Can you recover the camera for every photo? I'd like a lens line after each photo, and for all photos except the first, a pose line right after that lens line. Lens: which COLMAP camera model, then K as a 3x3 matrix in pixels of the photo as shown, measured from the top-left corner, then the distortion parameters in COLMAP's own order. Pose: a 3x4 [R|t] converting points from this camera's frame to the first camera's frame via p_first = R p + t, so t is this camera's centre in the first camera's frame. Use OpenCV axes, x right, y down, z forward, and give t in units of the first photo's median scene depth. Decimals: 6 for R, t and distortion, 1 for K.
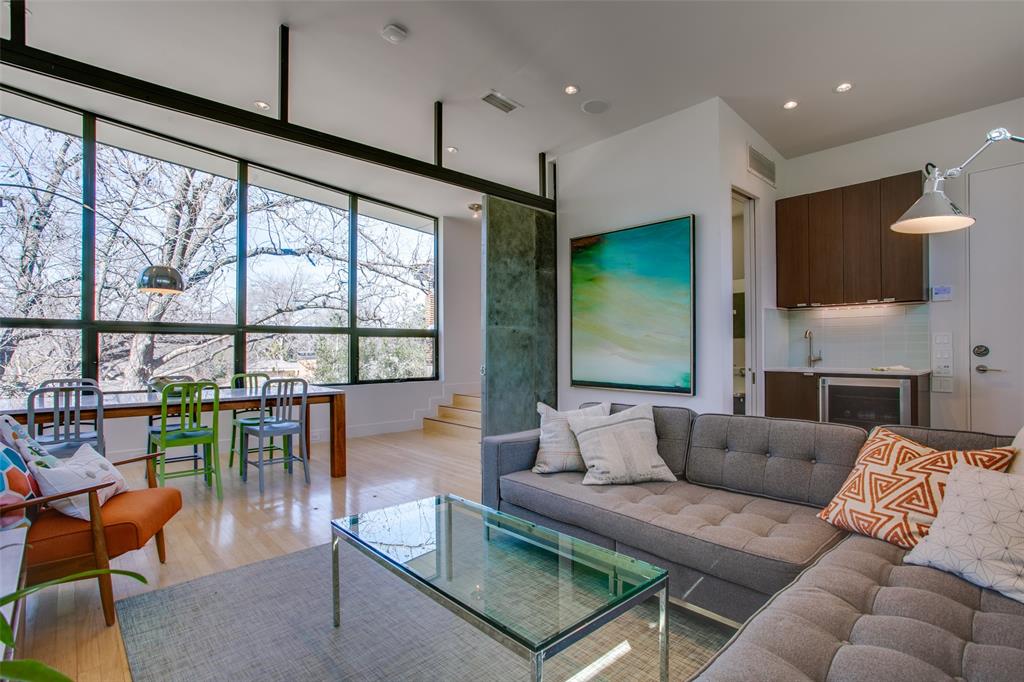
lens RADIAL K [[495.2, 0, 510.7], [0, 495.2, 336.5], [0, 0, 1]] dist [-0.041424, 0.001922]
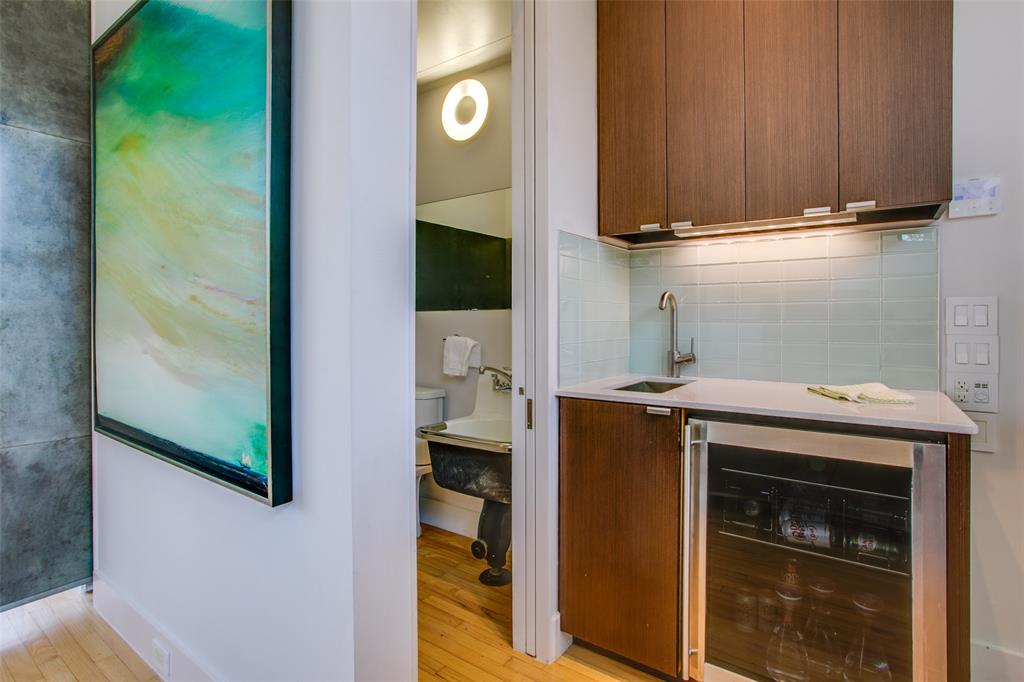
lens RADIAL K [[517.7, 0, 512.8], [0, 517.7, 314.7], [0, 0, 1]] dist [-0.078657, 0.000428]
pose [[0.977788, 0.005915, 0.209514, 0.407697], [-0.008281, 0.999911, 0.010421, 0.003961], [-0.209434, -0.011925, 0.977750, 0.624656]]
